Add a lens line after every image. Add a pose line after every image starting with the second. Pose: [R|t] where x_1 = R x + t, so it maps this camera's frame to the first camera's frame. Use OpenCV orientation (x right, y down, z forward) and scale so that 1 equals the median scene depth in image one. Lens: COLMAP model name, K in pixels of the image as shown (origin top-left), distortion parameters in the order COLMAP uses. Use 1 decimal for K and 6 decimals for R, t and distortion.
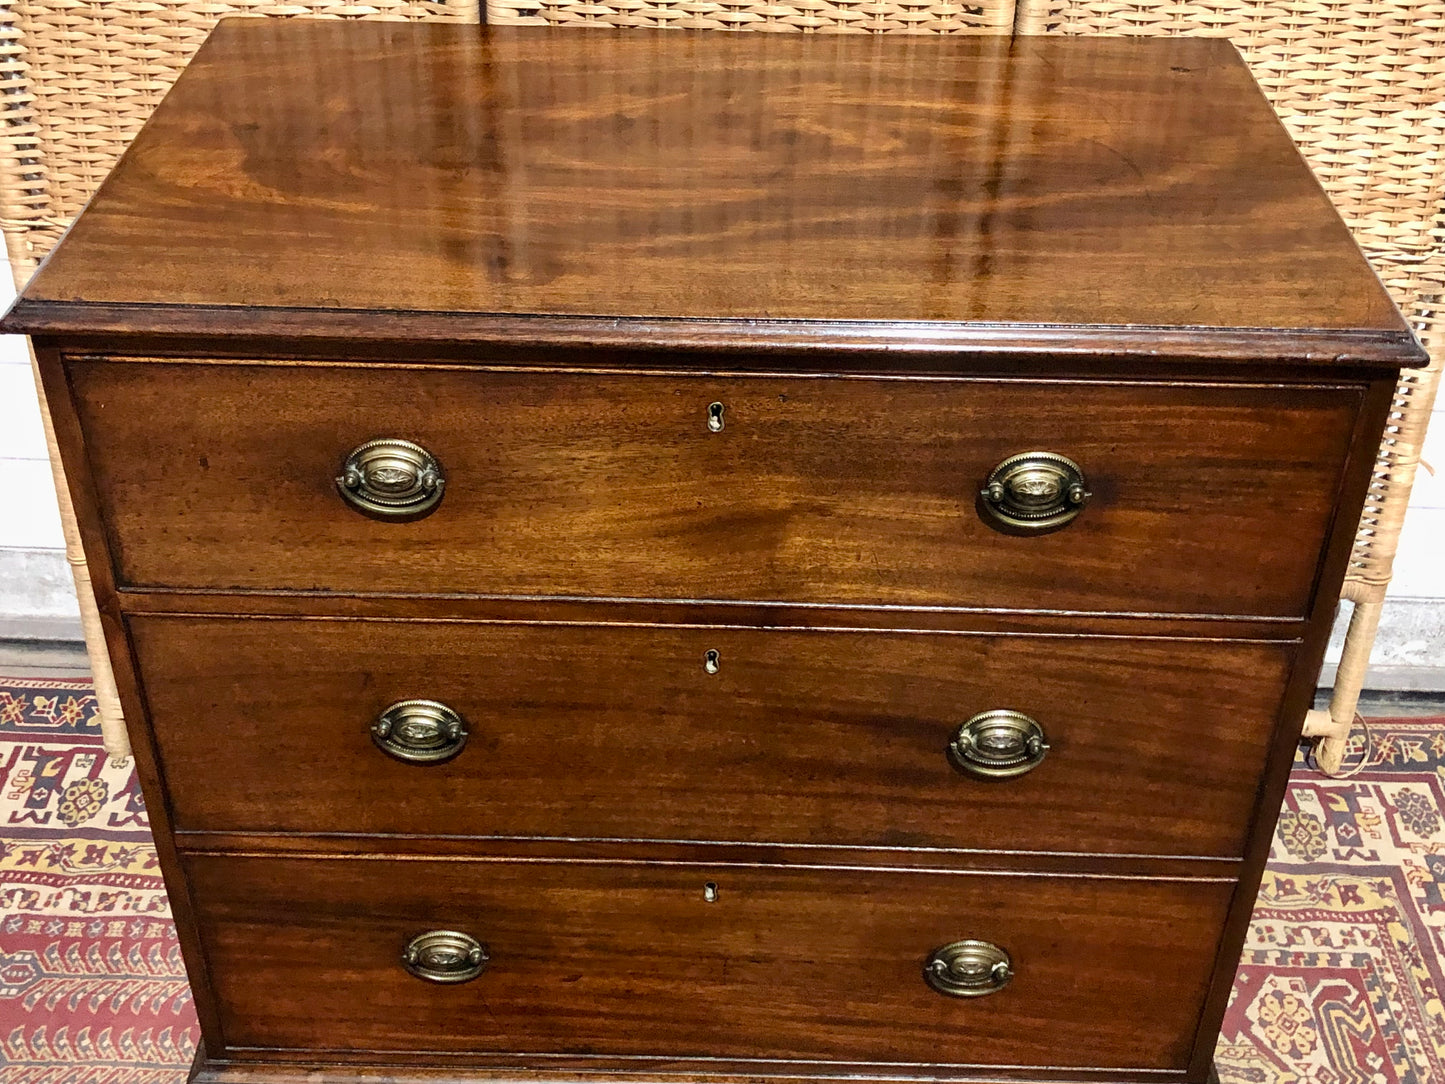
lens RADIAL K [[1717.5, 0, 696.8], [0, 1717.5, 520.7], [0, 0, 1]] dist [0.013576, 0.000000]
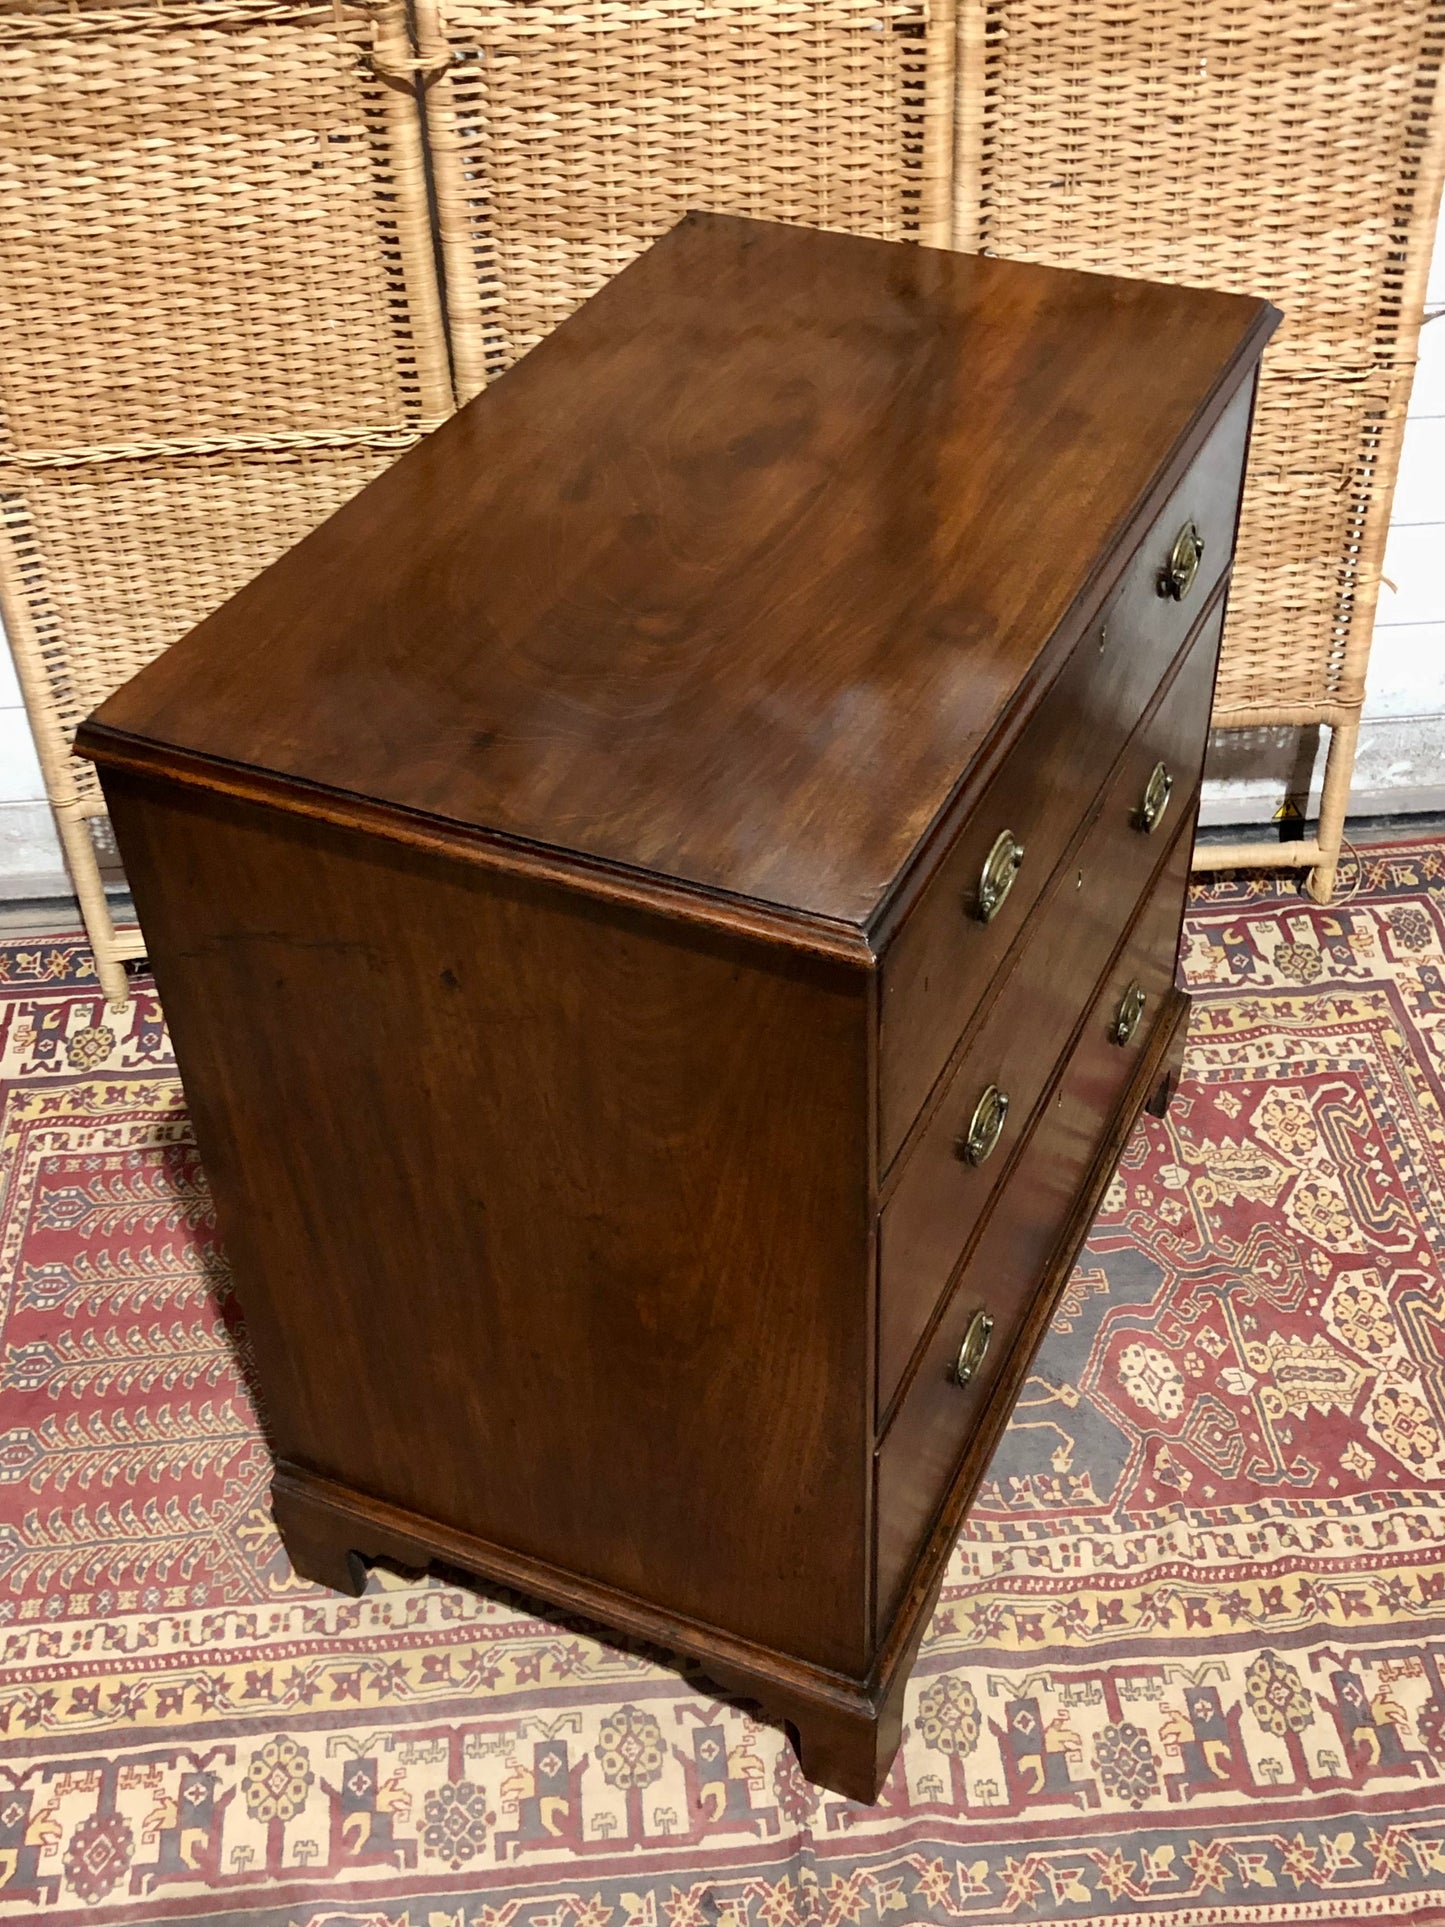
lens RADIAL K [[2120.9, 0, 724.7], [0, 2120.9, 984.6], [0, 0, 1]] dist [-0.013621, 0.000000]
pose [[0.994072, -0.099307, 0.044269, -0.057614], [0.094511, 0.990517, 0.099723, 0.052408], [-0.053752, -0.094948, 0.994030, -0.306168]]
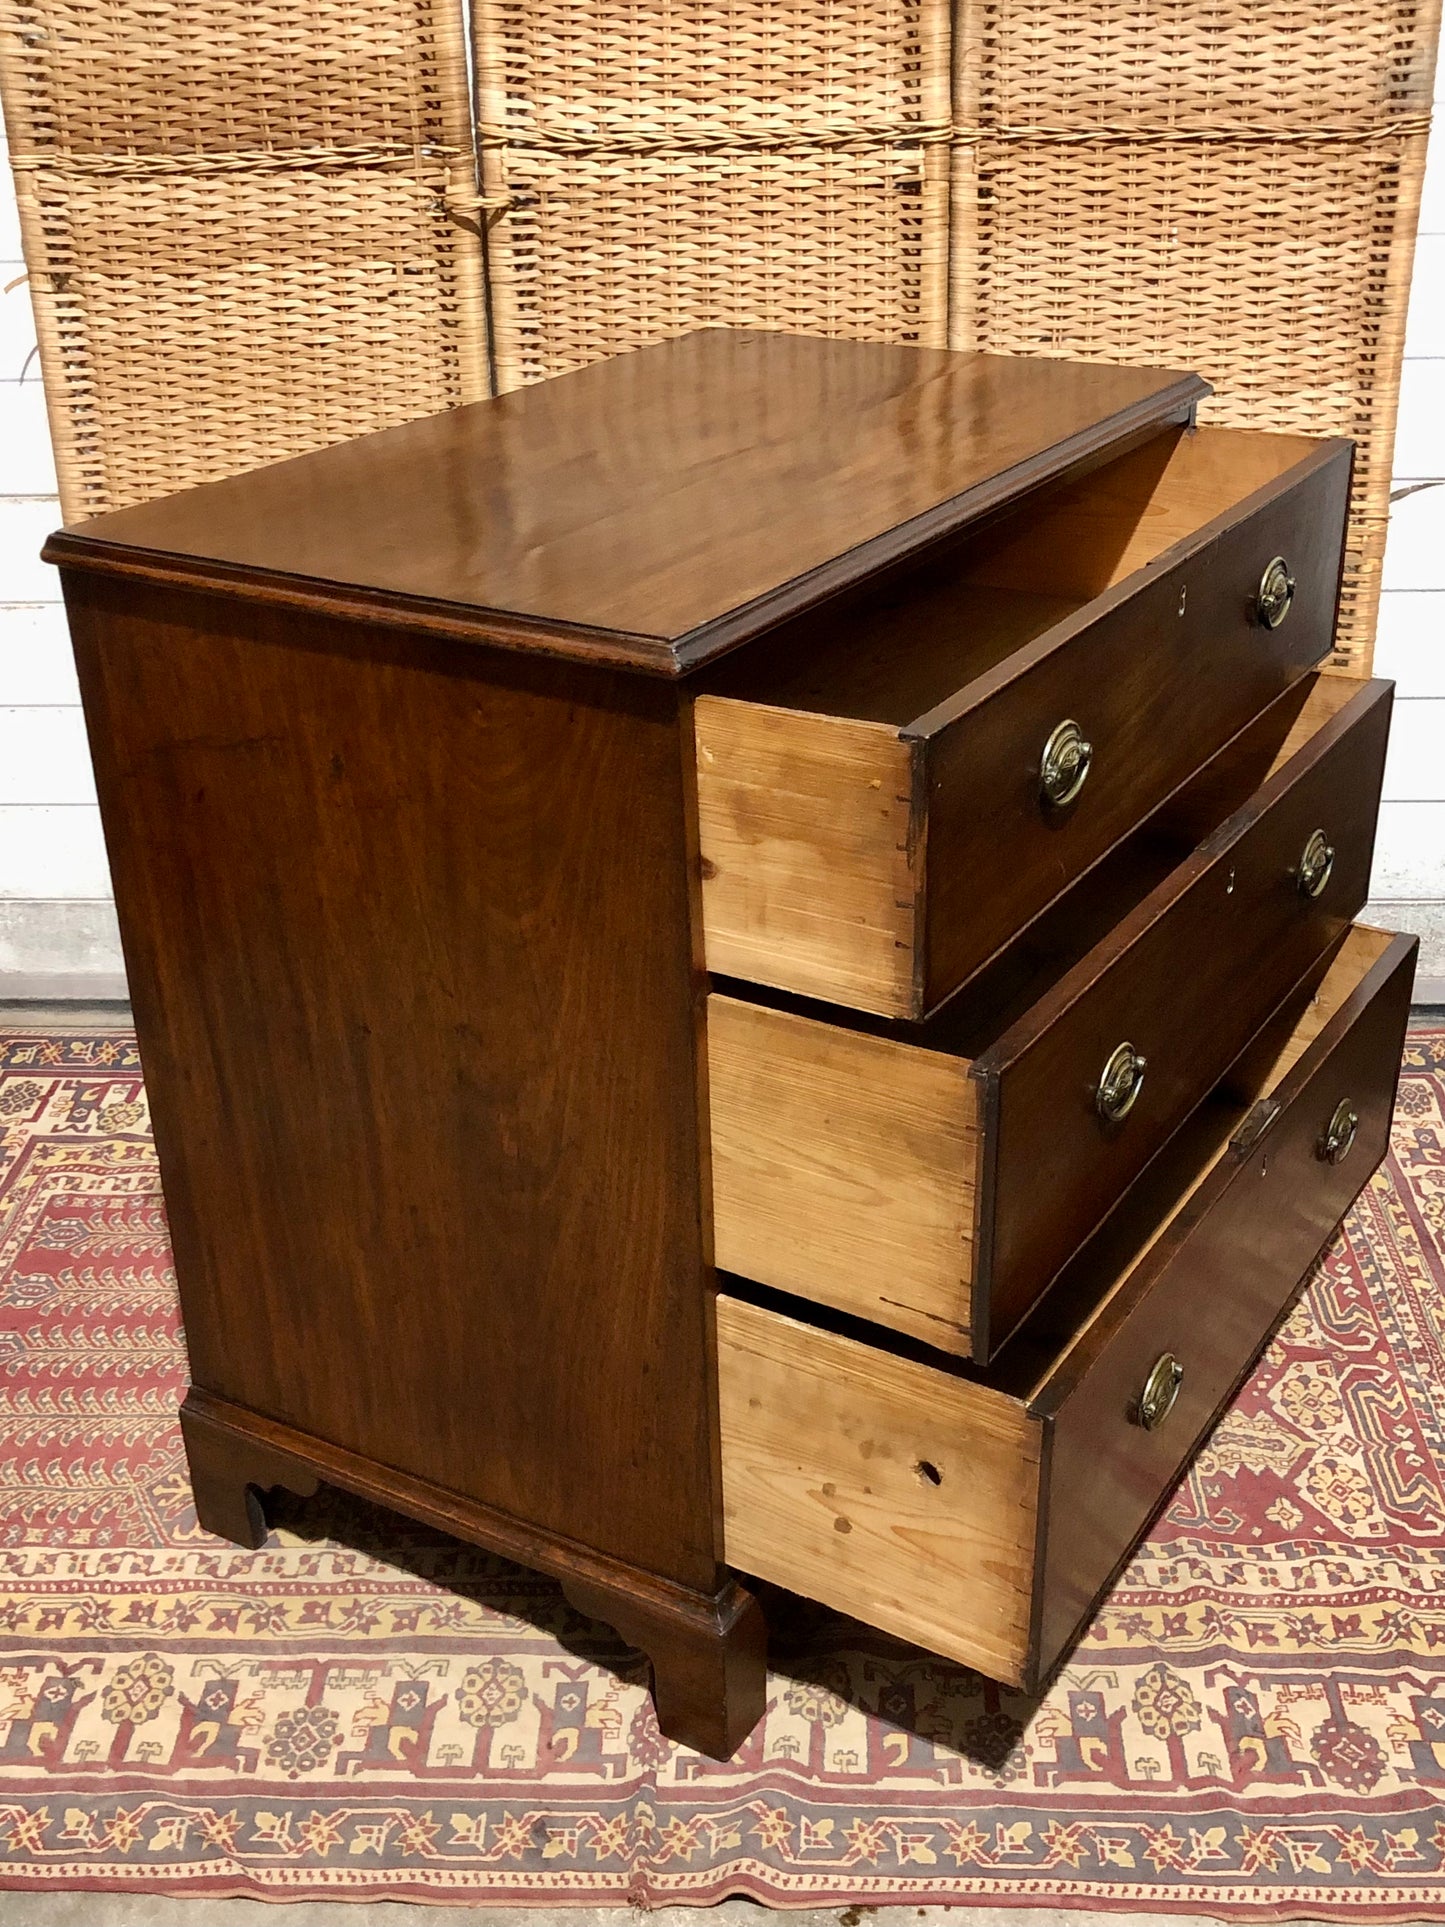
lens RADIAL K [[2133.0, 0, 727.3], [0, 2133.0, 994.9], [0, 0, 1]] dist [-0.010050, 0.000000]
pose [[0.999118, -0.026447, -0.032609, 0.074249], [0.021654, 0.989992, -0.139450, 0.368435], [0.035970, 0.138621, 0.989692, -0.369200]]
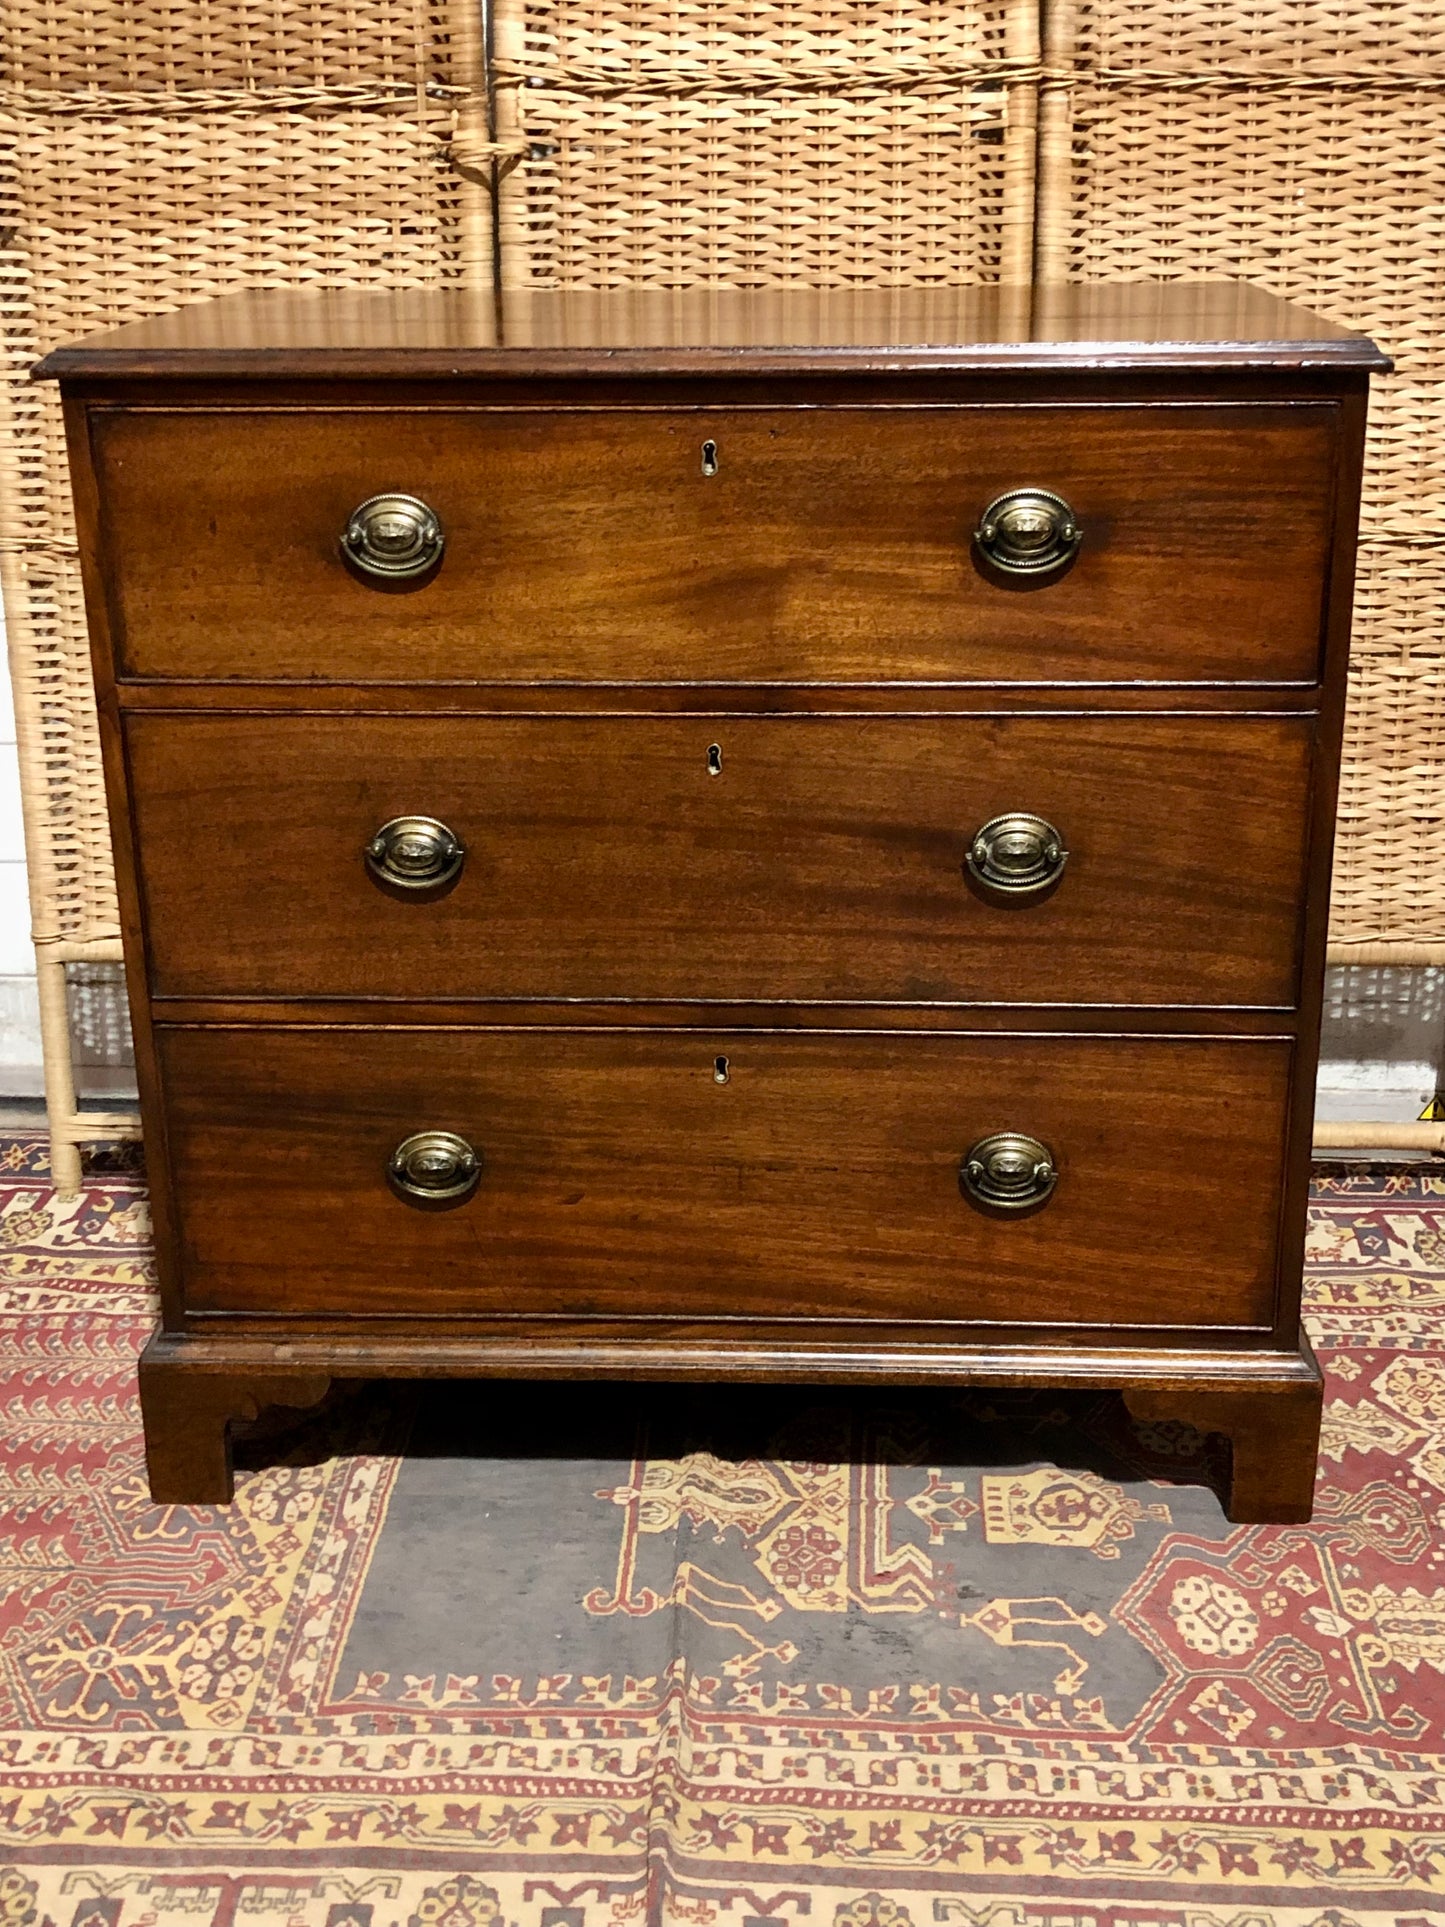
lens RADIAL K [[2290.4, 0, 701.0], [0, 2290.4, 946.7], [0, 0, 1]] dist [0.013576, 0.000000]
pose [[0.999191, -0.012618, -0.038193, 0.041448], [0.002043, 0.964219, -0.265099, 0.442549], [0.040171, 0.264807, 0.963464, -0.187005]]
